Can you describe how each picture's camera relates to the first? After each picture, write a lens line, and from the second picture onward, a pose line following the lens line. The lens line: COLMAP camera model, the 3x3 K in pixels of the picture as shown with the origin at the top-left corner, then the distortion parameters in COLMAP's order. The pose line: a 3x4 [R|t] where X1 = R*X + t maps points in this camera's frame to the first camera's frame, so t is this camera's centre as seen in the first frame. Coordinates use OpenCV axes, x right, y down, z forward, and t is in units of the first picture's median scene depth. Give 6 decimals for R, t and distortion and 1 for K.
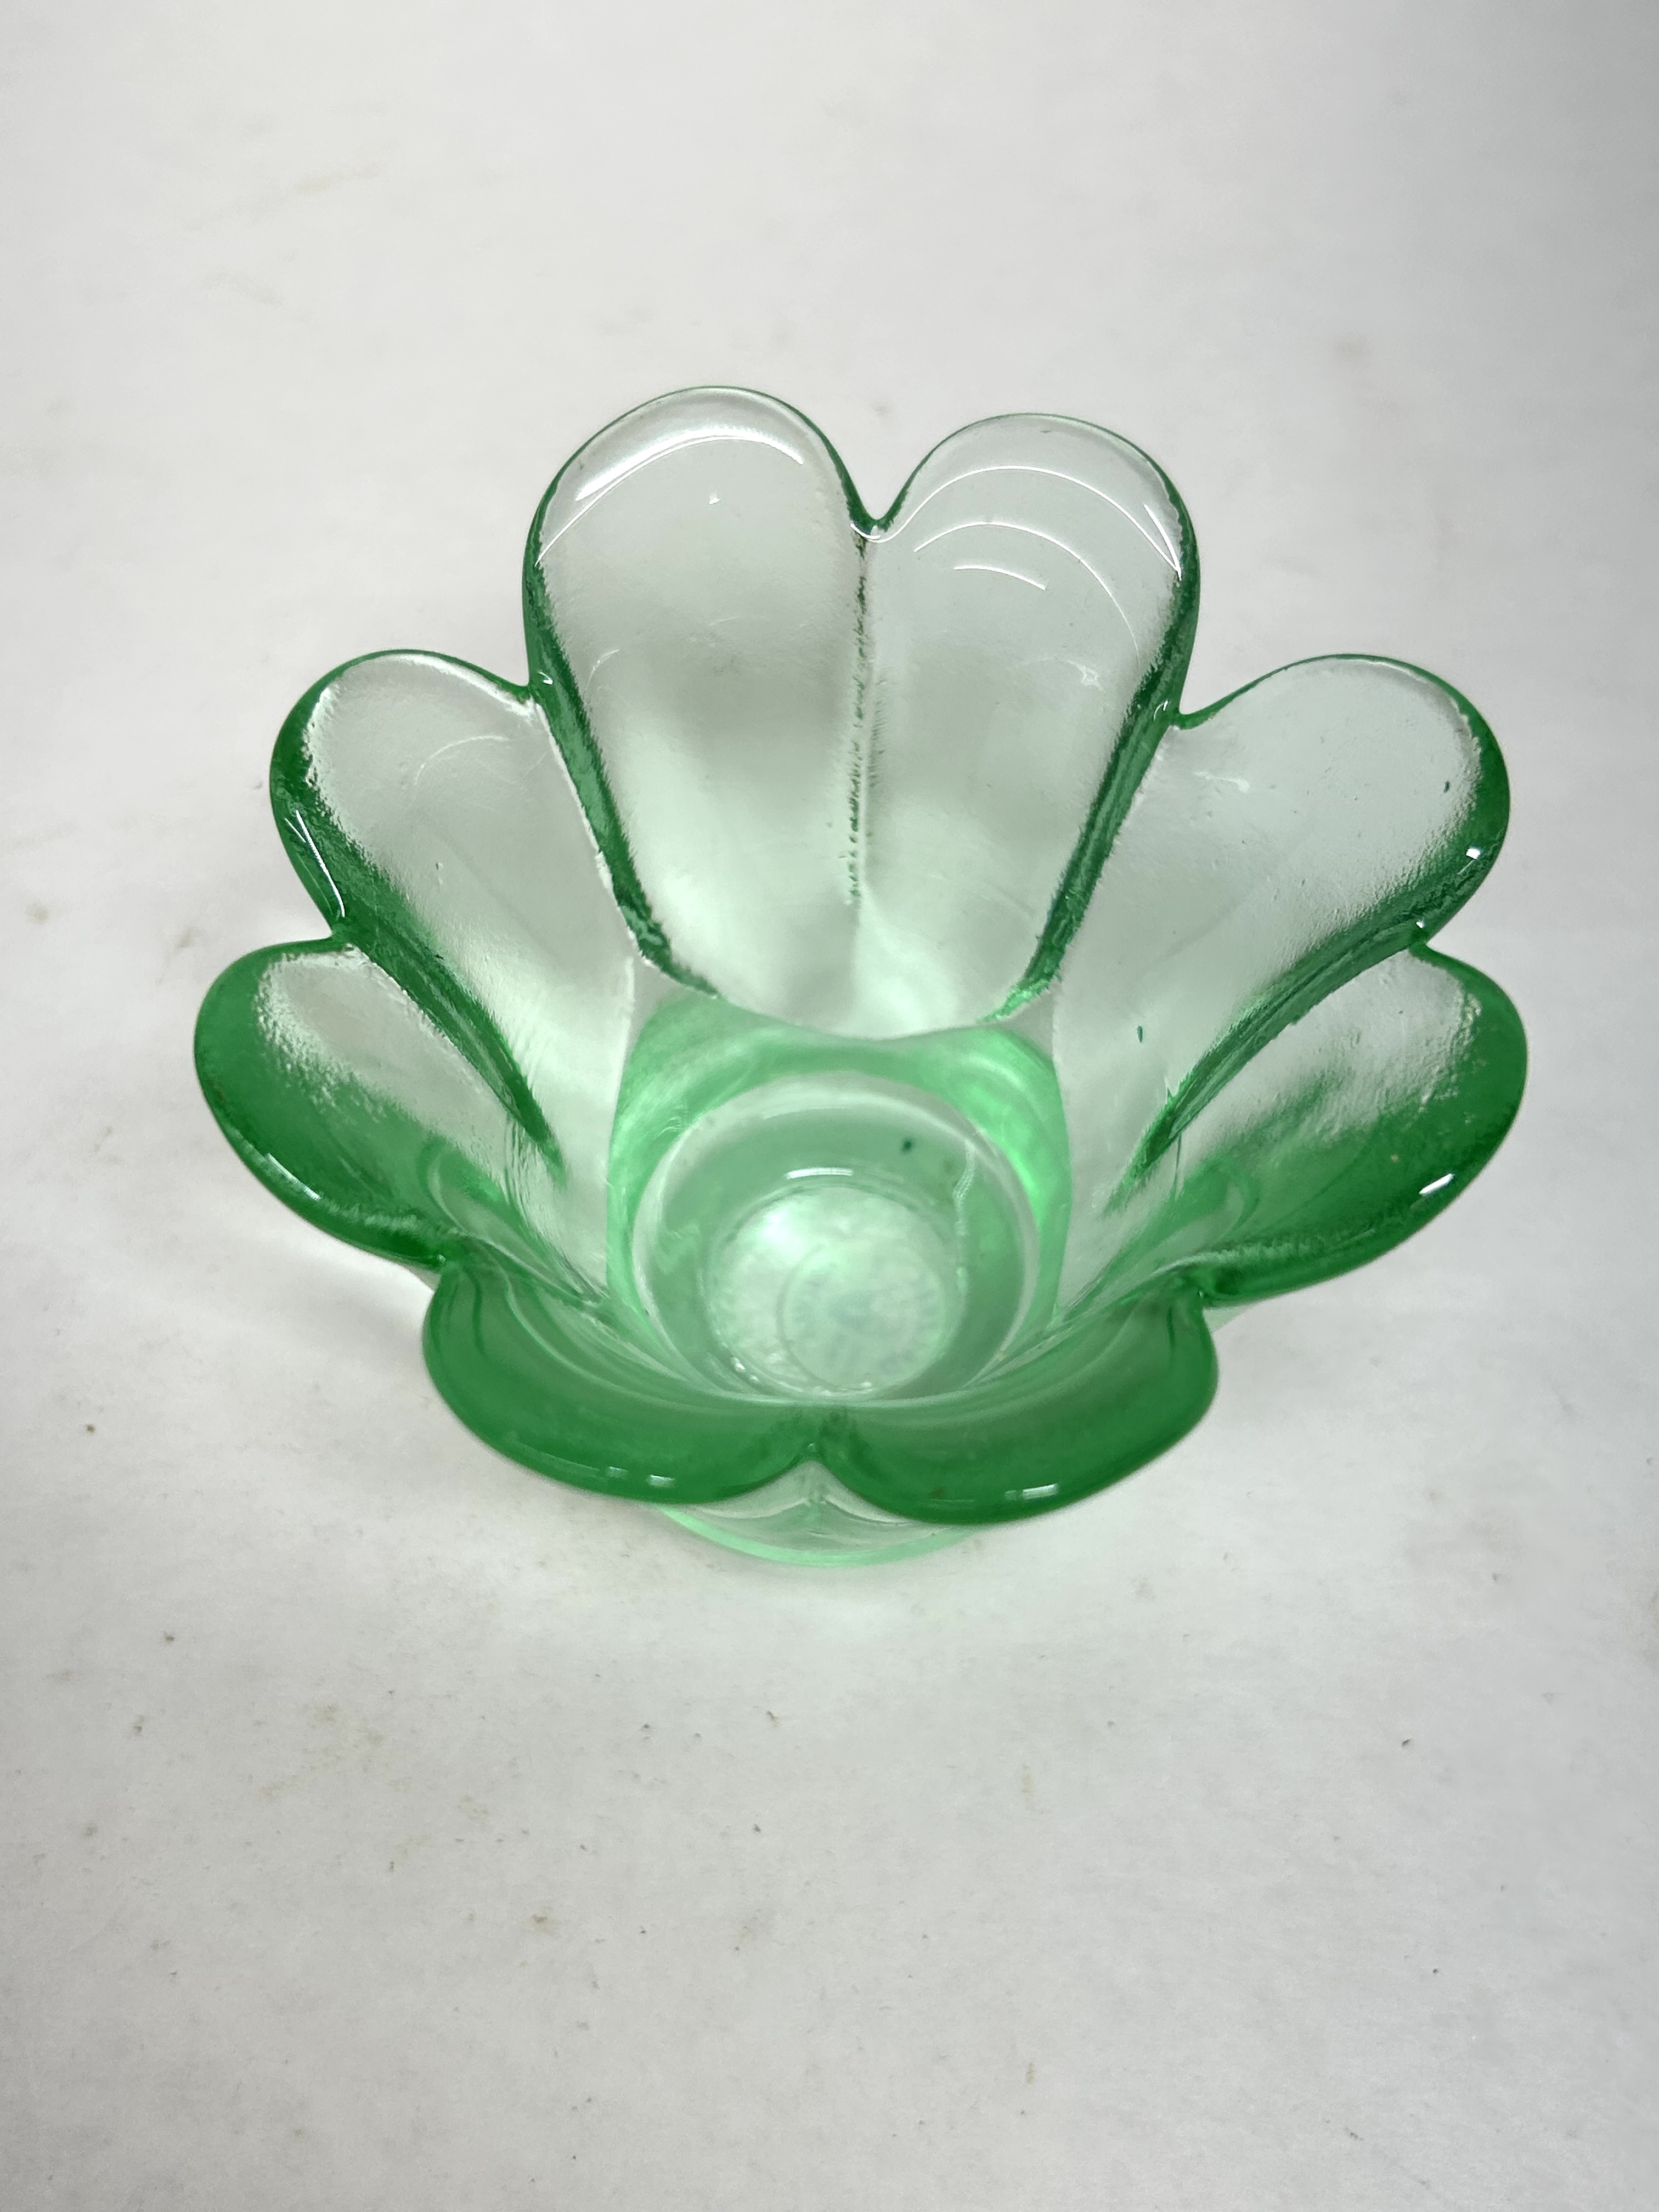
lens RADIAL K [[2348.3, 0, 821.3], [0, 2348.3, 1122.5], [0, 0, 1]] dist [0.066765, 0.000000]
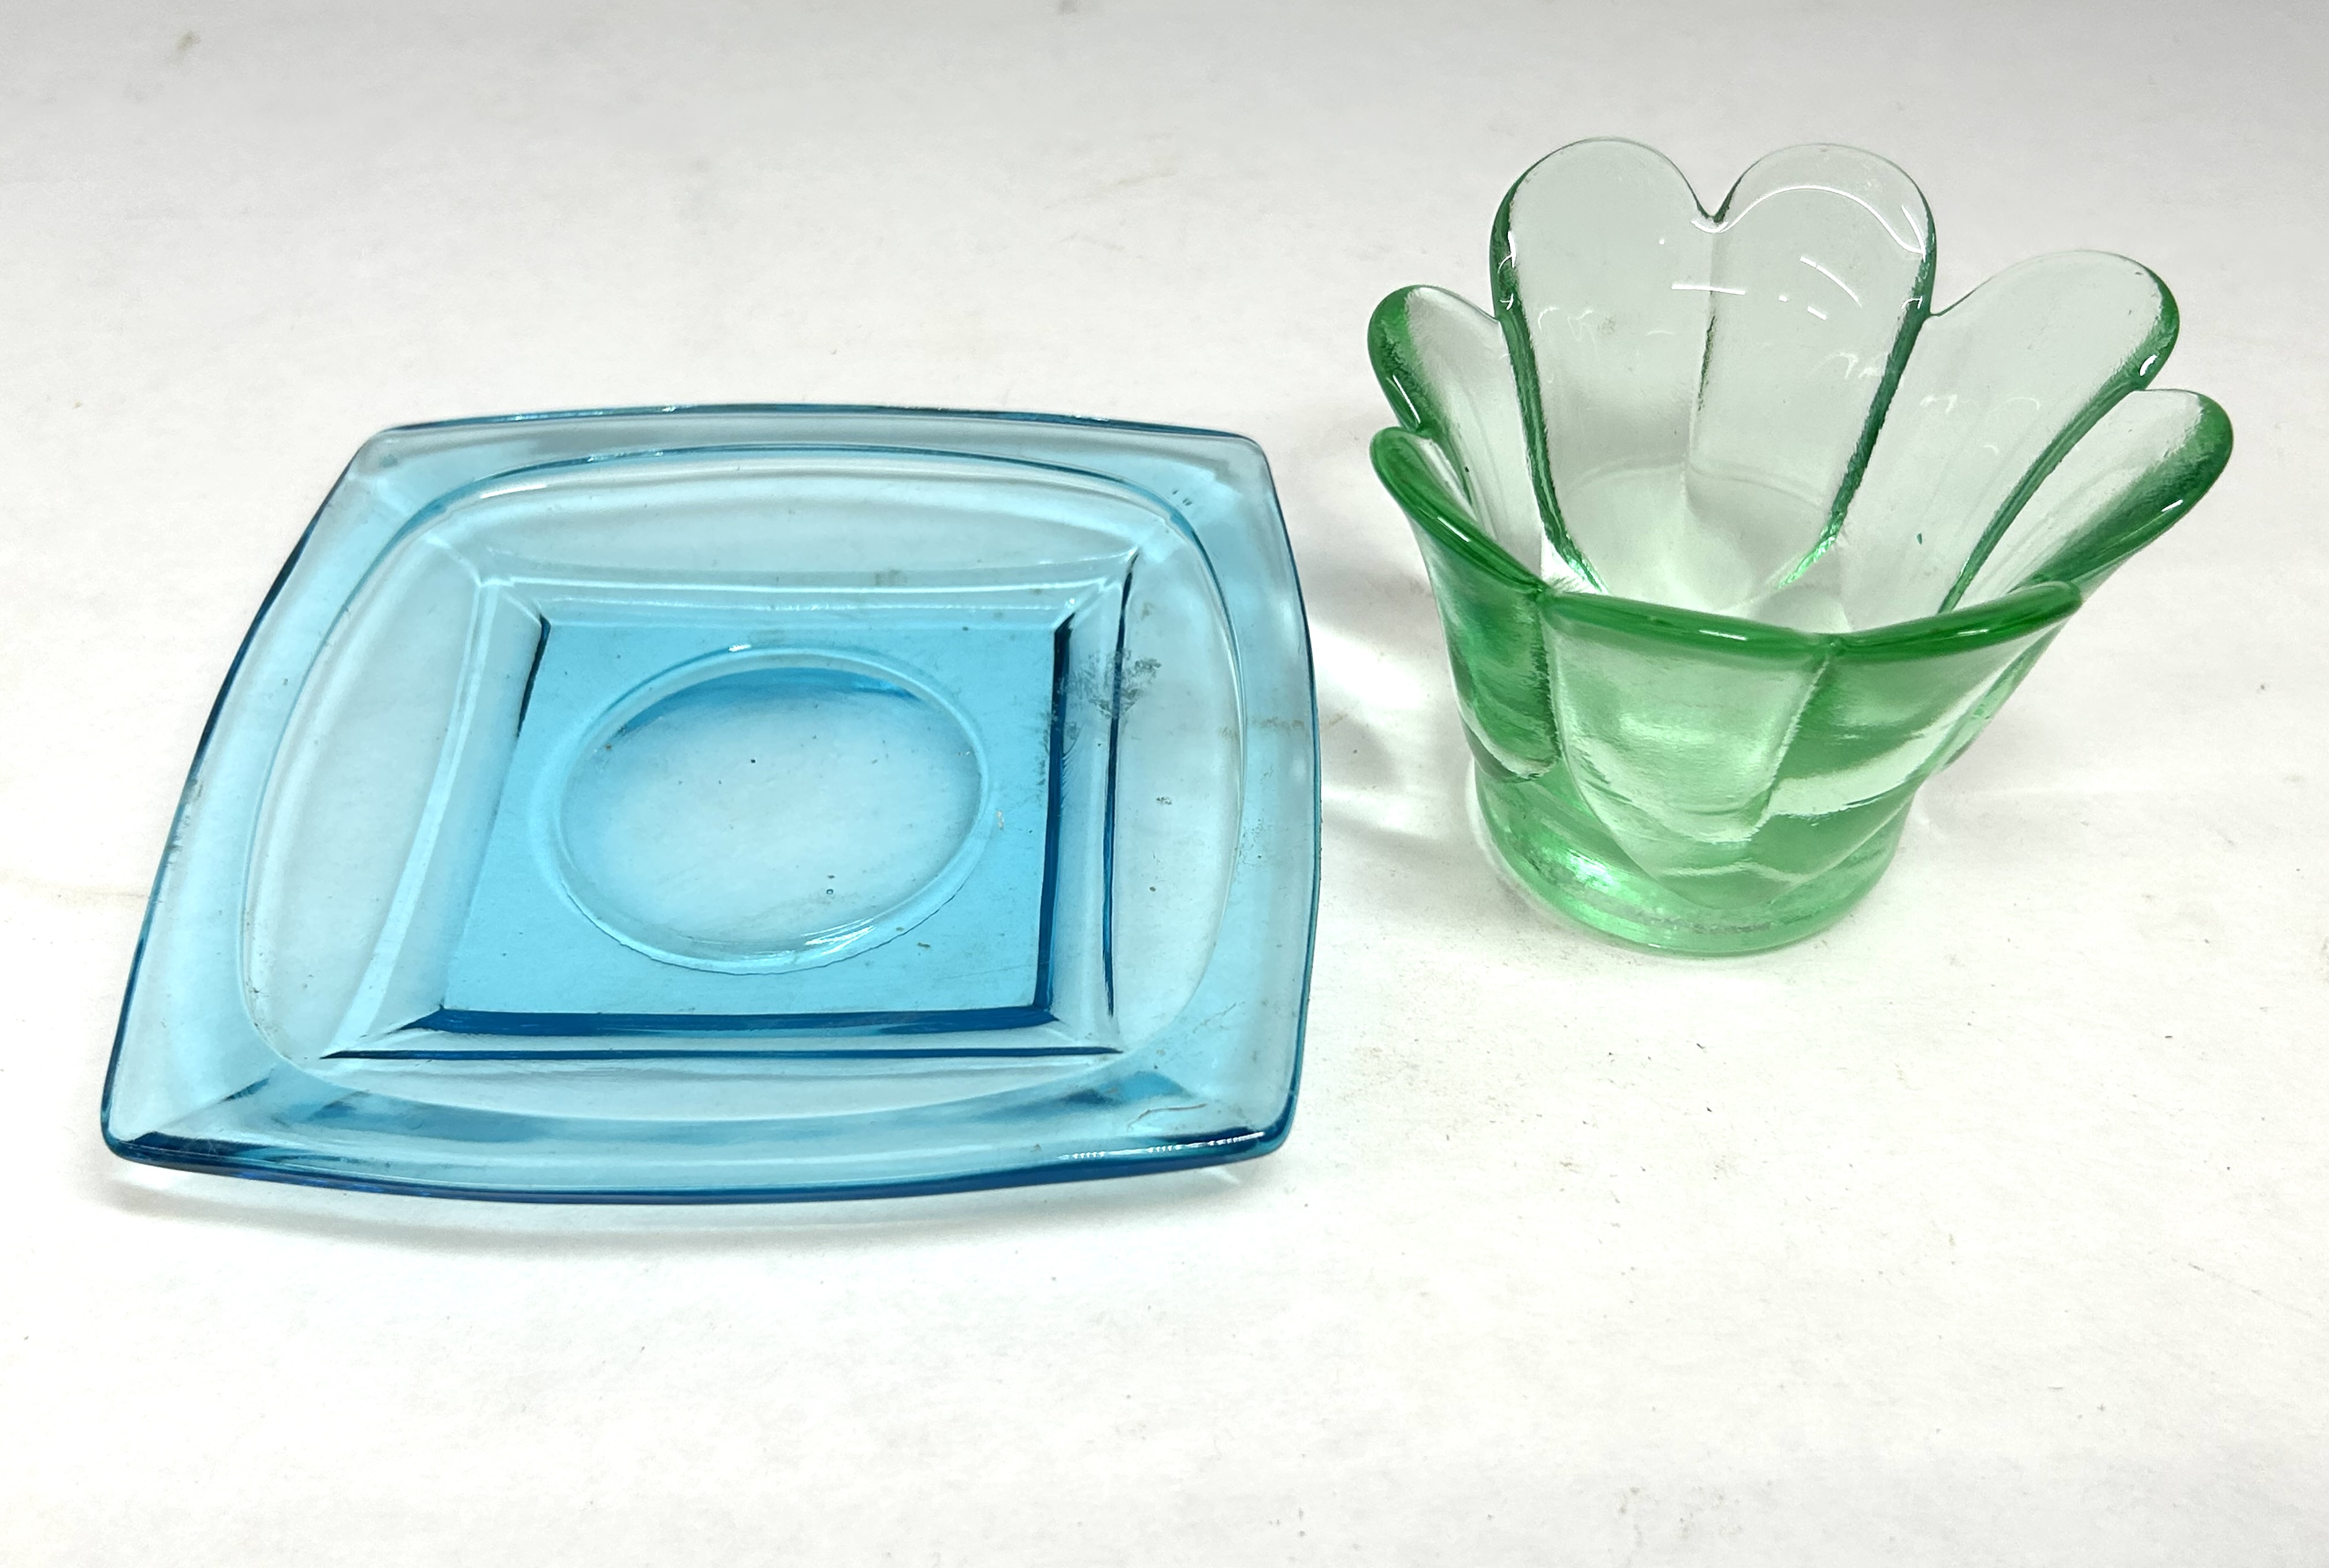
lens RADIAL K [[2297.1, 0, 1186.9], [0, 2297.1, 736.6], [0, 0, 1]] dist [0.016718, 0.000000]
pose [[0.998870, -0.035067, 0.032090, -0.362015], [0.042491, 0.961315, -0.272156, 0.441779], [-0.021305, 0.273212, 0.961718, -0.316718]]
